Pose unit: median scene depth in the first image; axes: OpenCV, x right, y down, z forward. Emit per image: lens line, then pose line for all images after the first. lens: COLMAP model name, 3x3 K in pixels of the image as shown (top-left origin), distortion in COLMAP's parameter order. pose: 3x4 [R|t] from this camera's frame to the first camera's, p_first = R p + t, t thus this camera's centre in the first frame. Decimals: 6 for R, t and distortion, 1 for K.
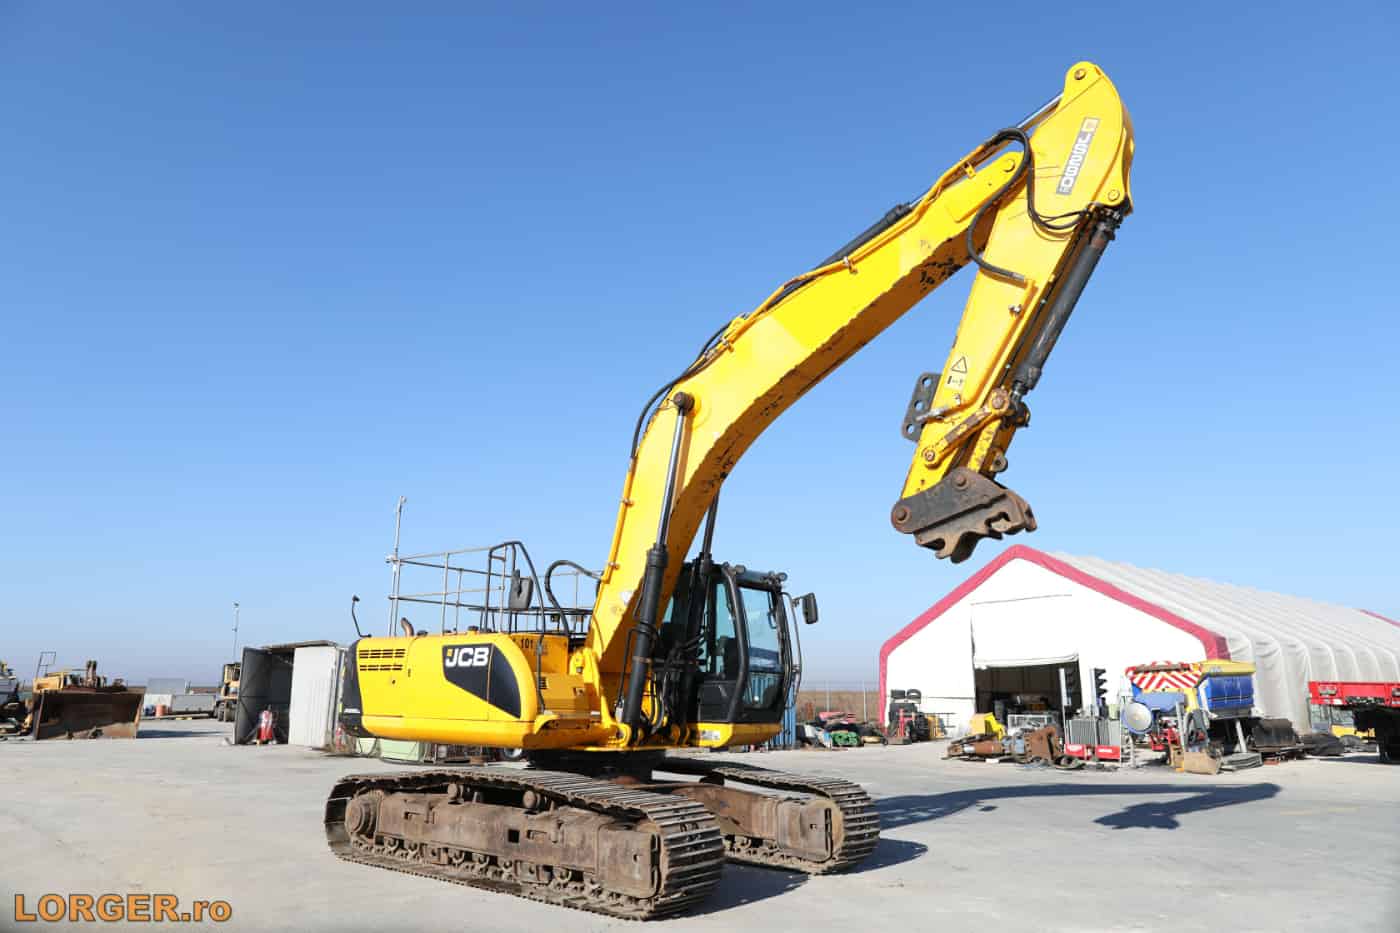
lens RADIAL K [[941.6, 0, 700.1], [0, 941.6, 449.5], [0, 0, 1]] dist [-0.022171, 0.000344]
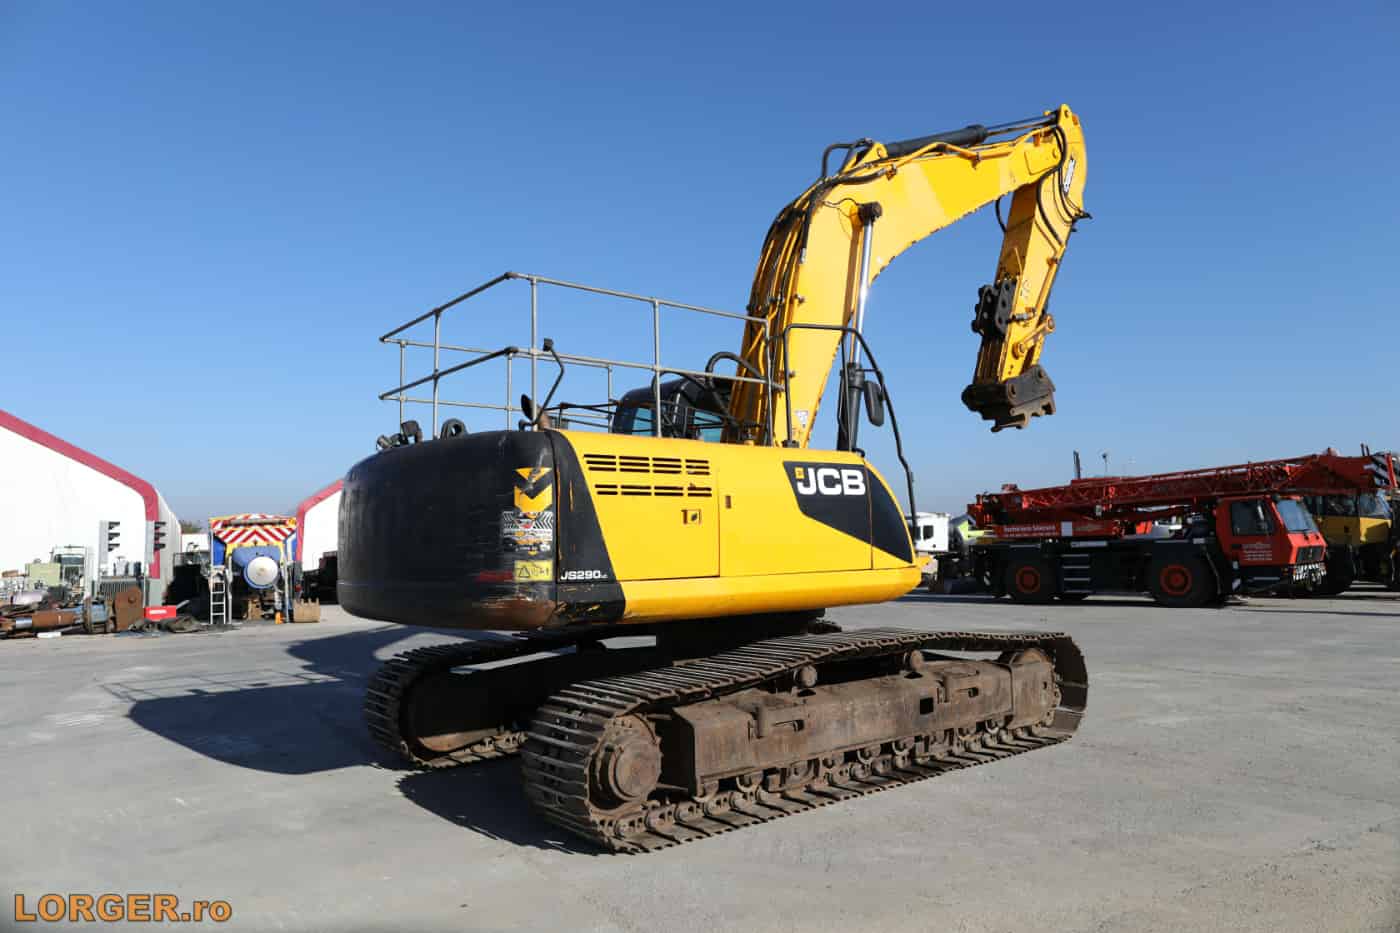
lens RADIAL K [[941.6, 0, 700.1], [0, 941.6, 449.5], [0, 0, 1]] dist [-0.022171, 0.000344]
pose [[0.225245, 0.084965, 0.970590, -0.906244], [-0.223289, 0.974178, -0.033460, 0.235786], [-0.948371, -0.209185, 0.238400, 0.907513]]
